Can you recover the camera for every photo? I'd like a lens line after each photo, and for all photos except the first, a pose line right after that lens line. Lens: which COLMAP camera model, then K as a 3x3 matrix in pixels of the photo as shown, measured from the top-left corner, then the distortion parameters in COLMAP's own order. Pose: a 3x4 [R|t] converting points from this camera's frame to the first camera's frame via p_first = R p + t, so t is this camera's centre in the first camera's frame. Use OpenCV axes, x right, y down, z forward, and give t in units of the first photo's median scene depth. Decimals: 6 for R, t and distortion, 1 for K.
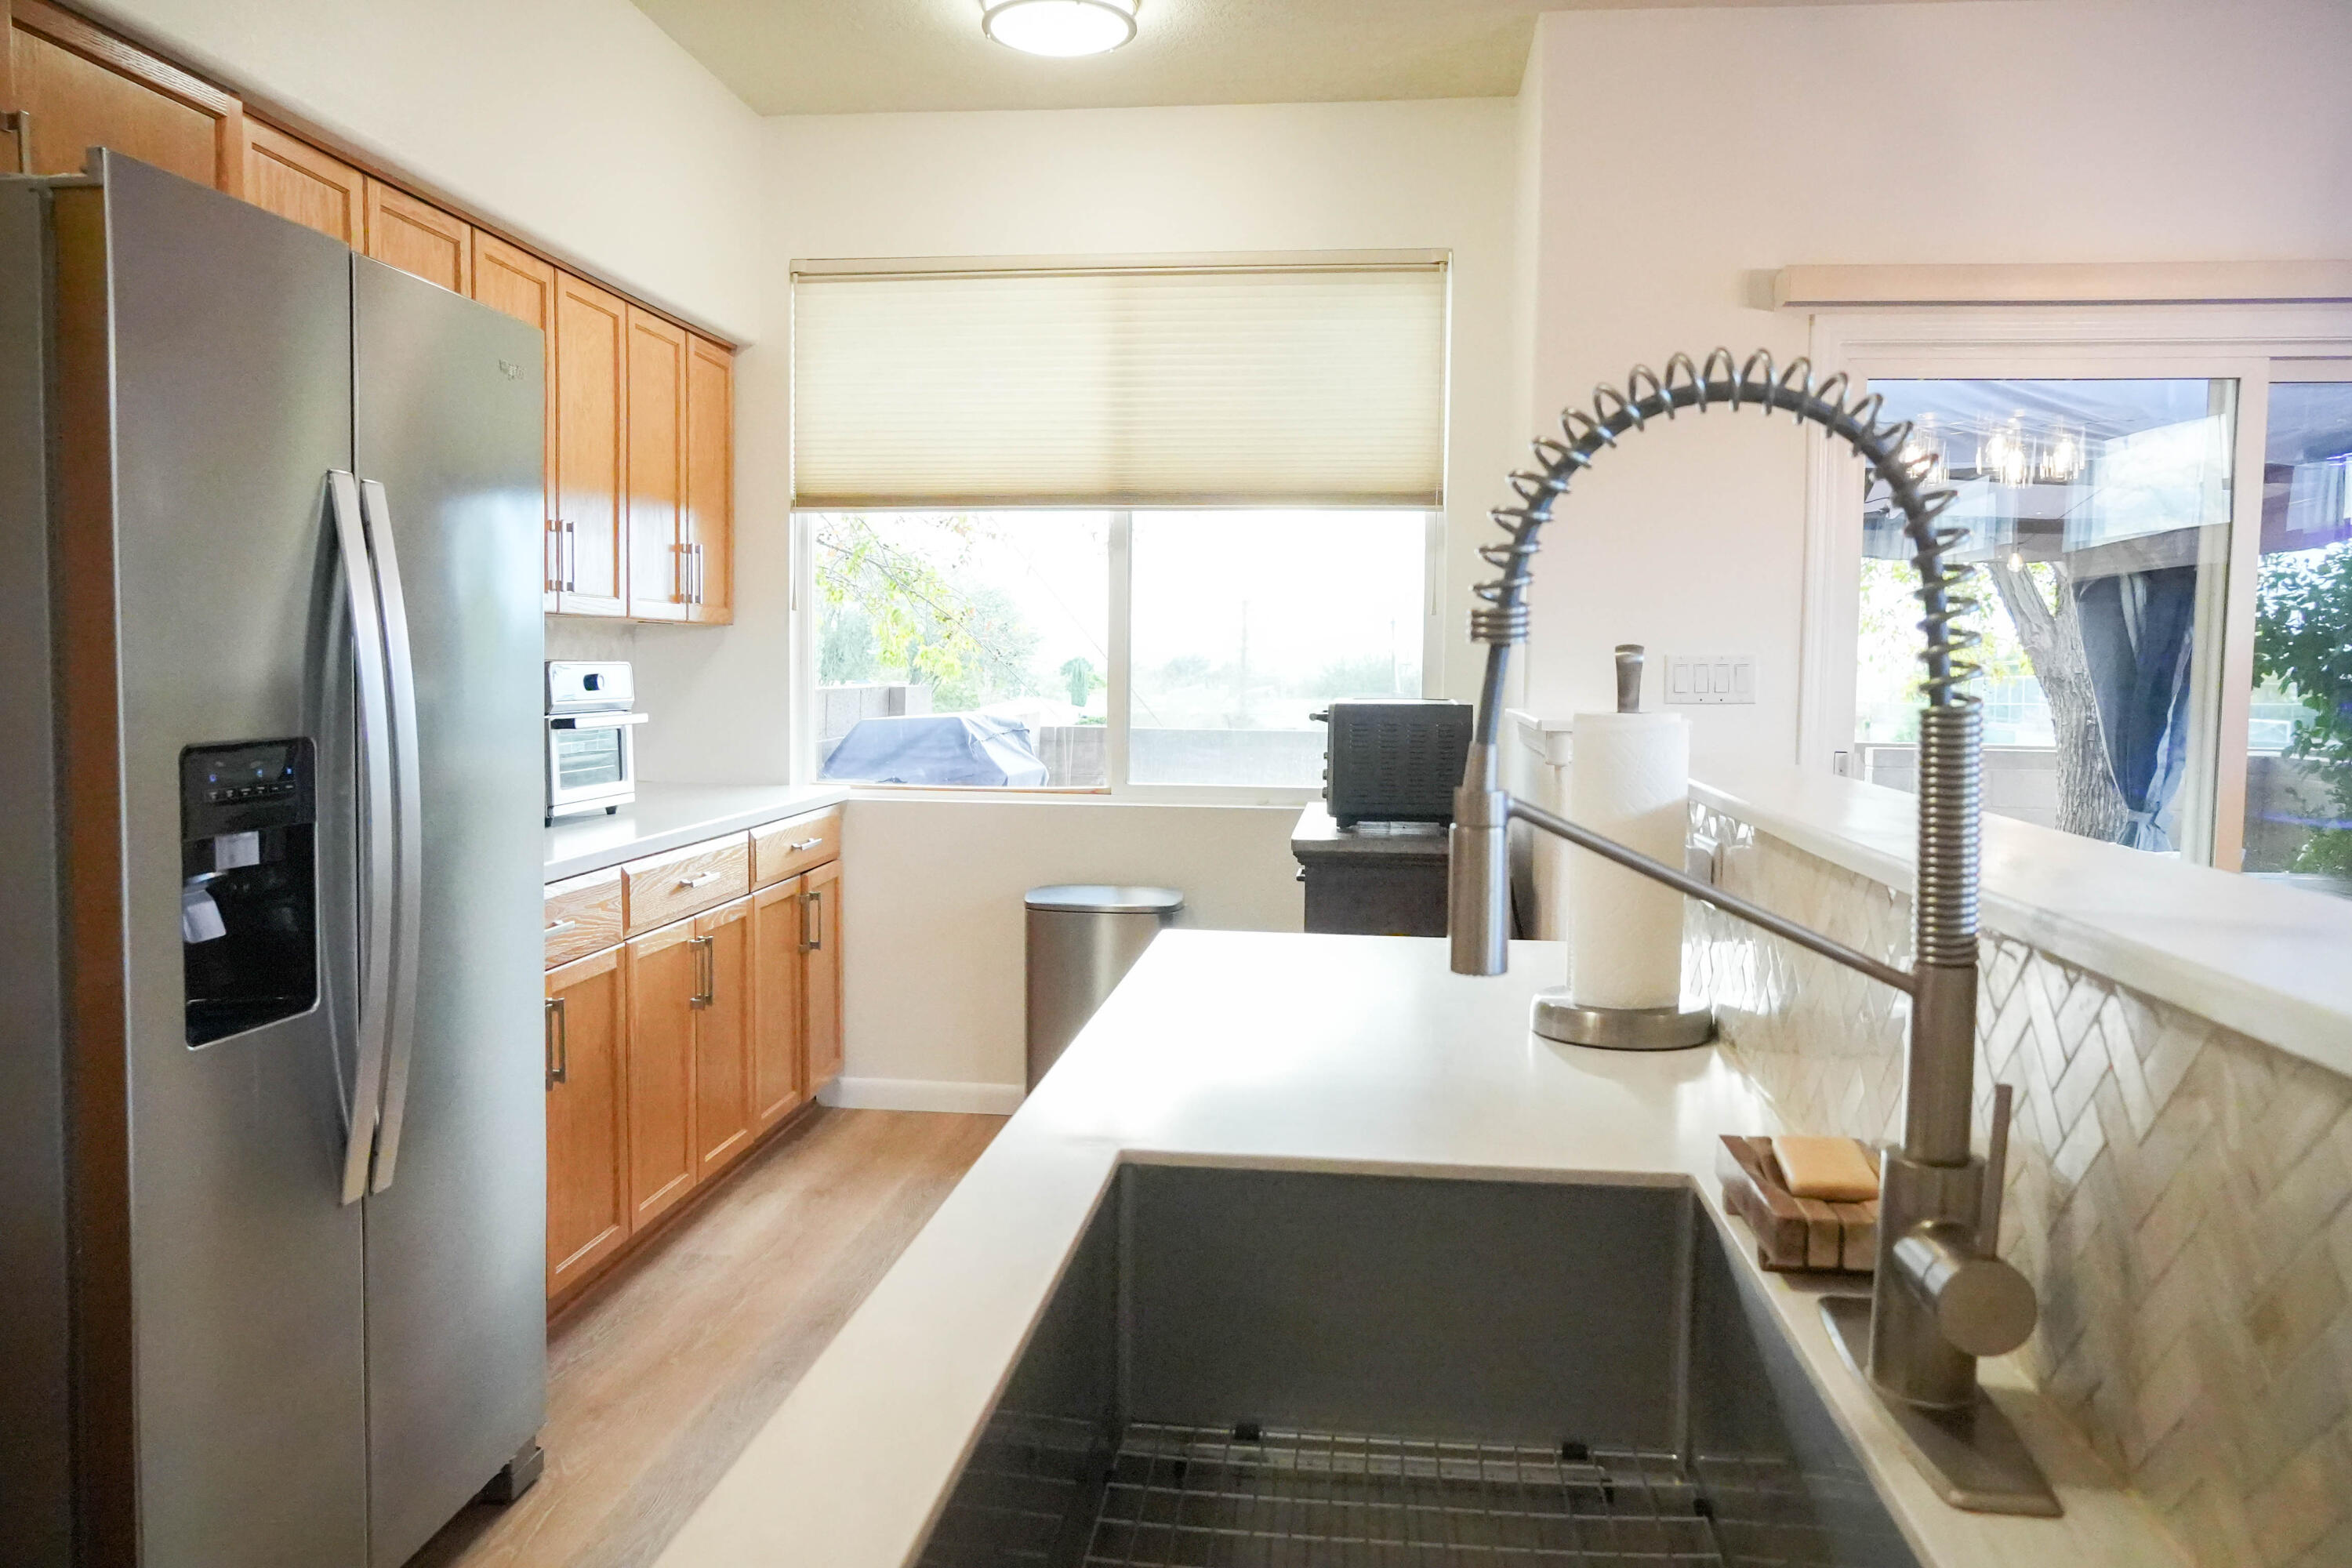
lens RADIAL K [[1769.1, 0, 1176.7], [0, 1769.1, 784.9], [0, 0, 1]] dist [-0.049192, -0.000647]
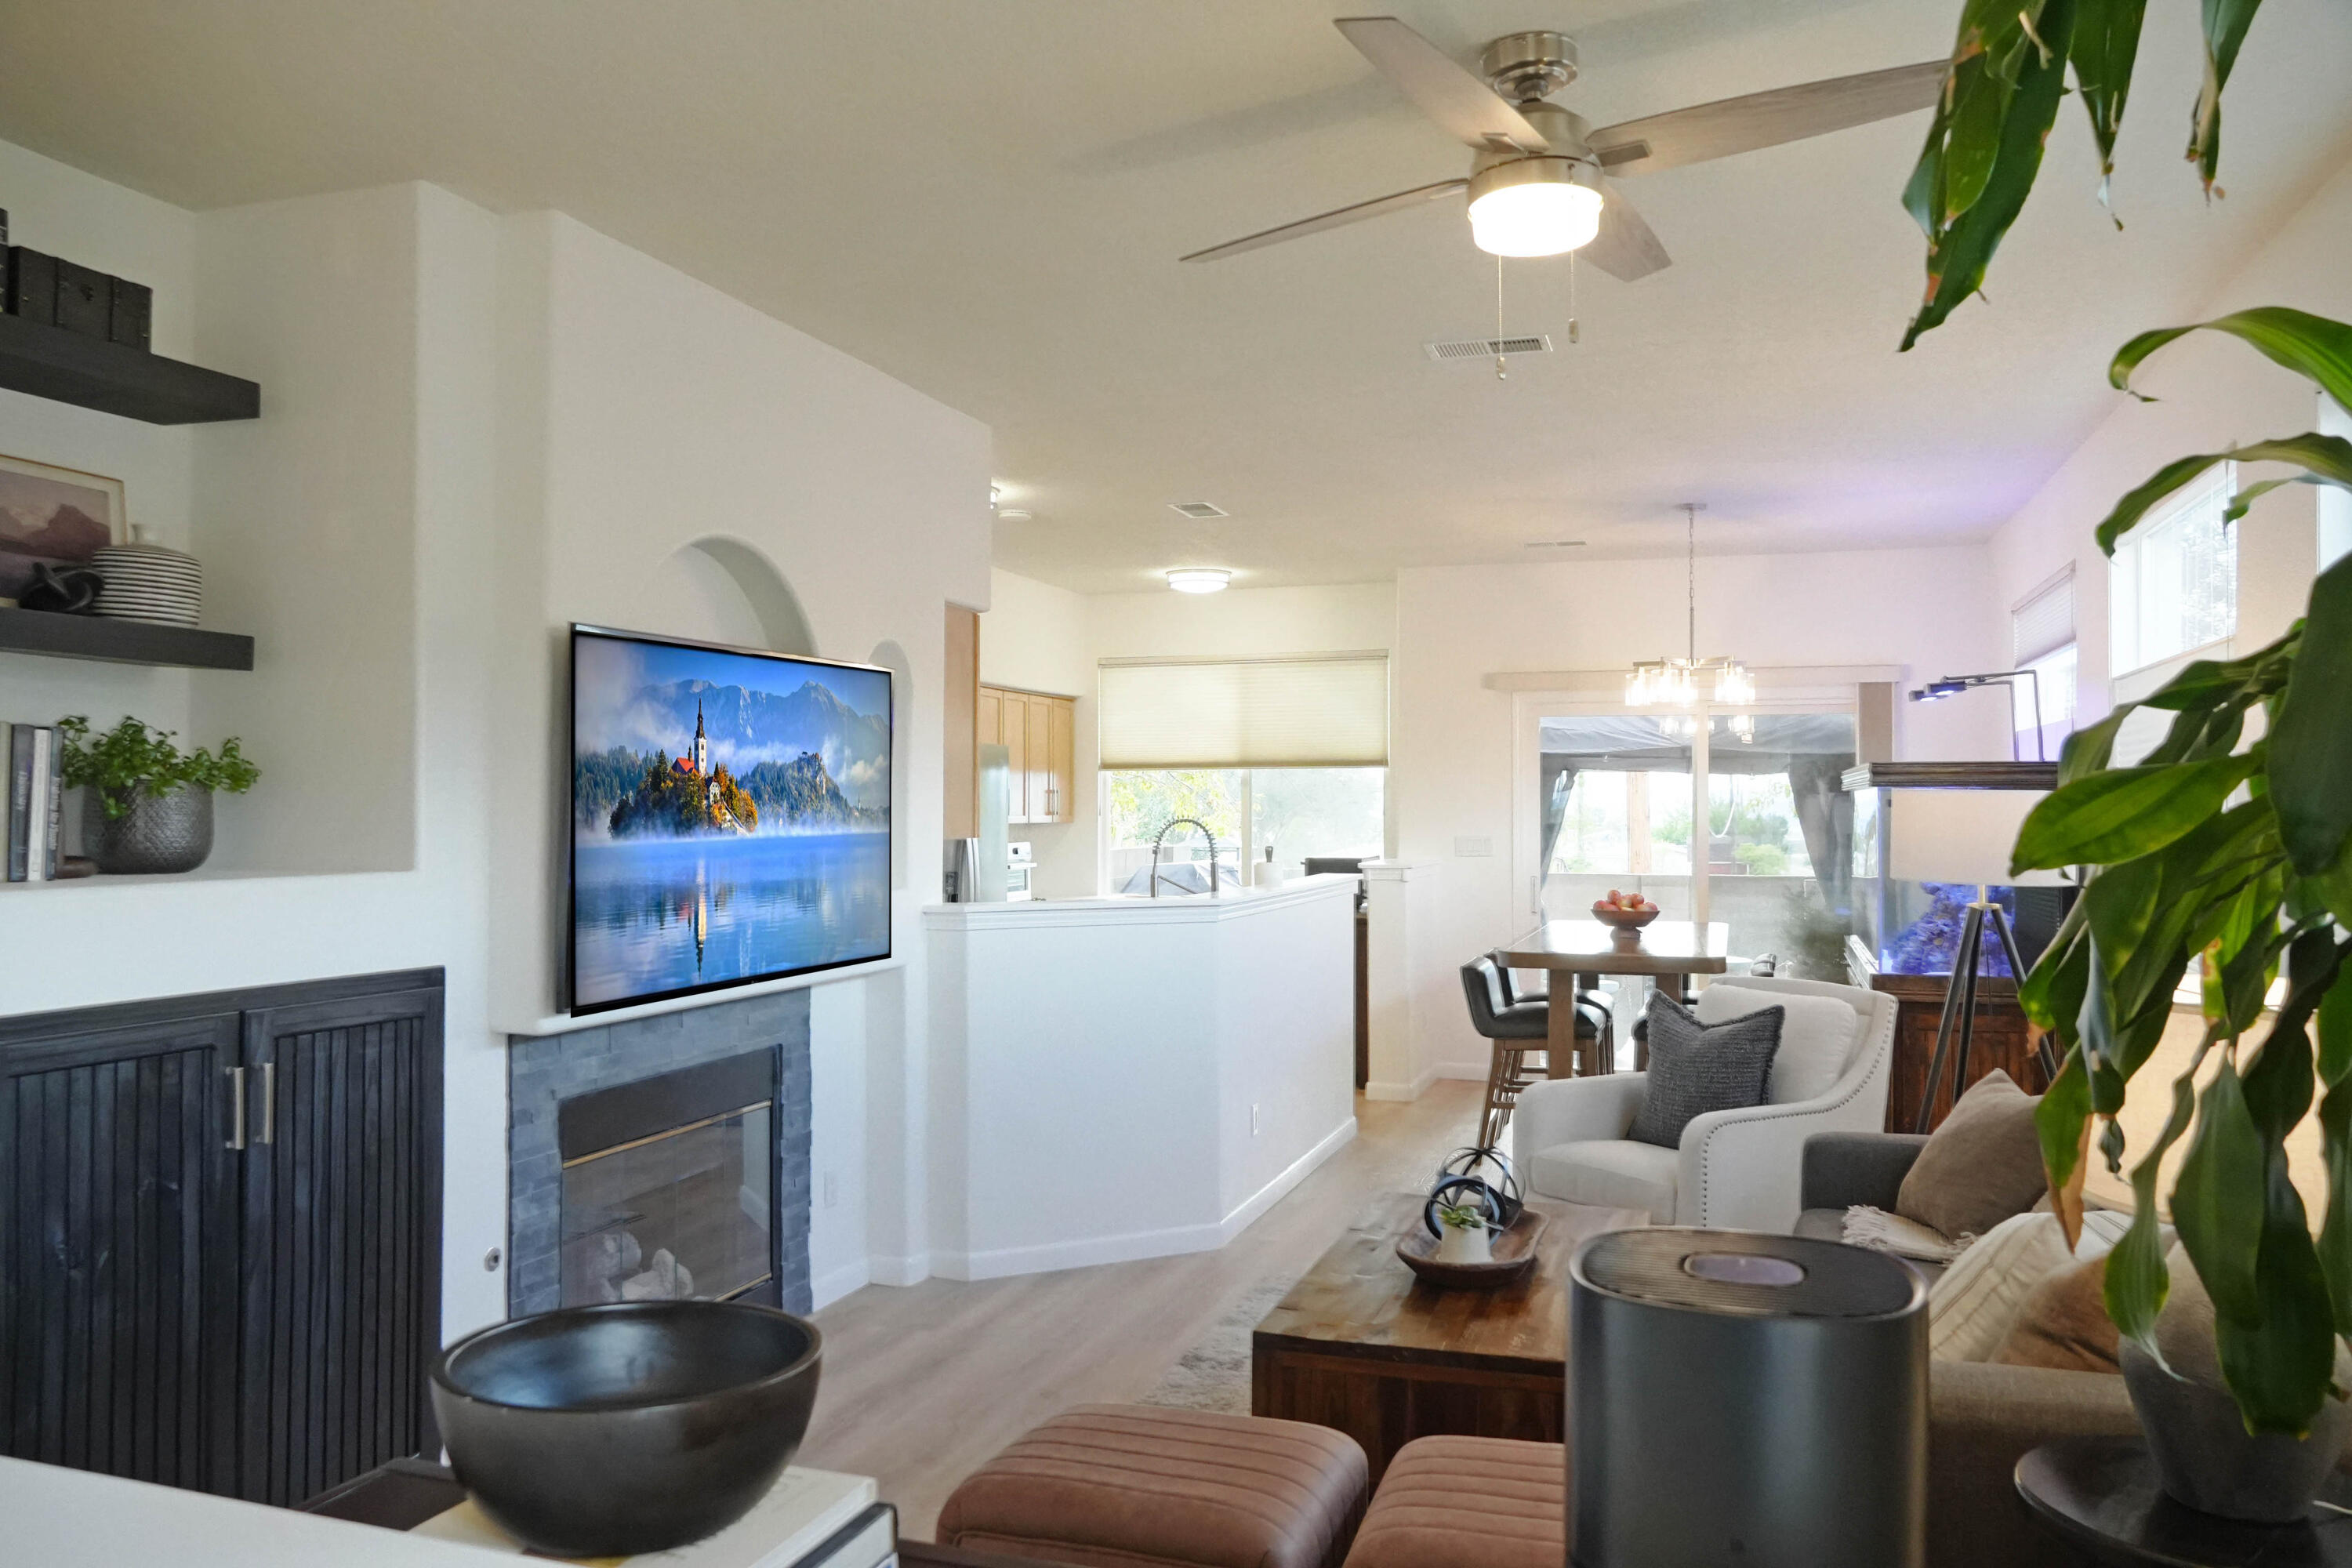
lens RADIAL K [[1769.1, 0, 1178.3], [0, 1769.1, 781.8], [0, 0, 1]] dist [-0.049192, -0.000647]
pose [[0.981020, -0.018110, -0.193058, 0.314889], [-0.000075, 0.995594, -0.093772, 0.066171], [0.193906, 0.092007, 0.976696, -1.174589]]
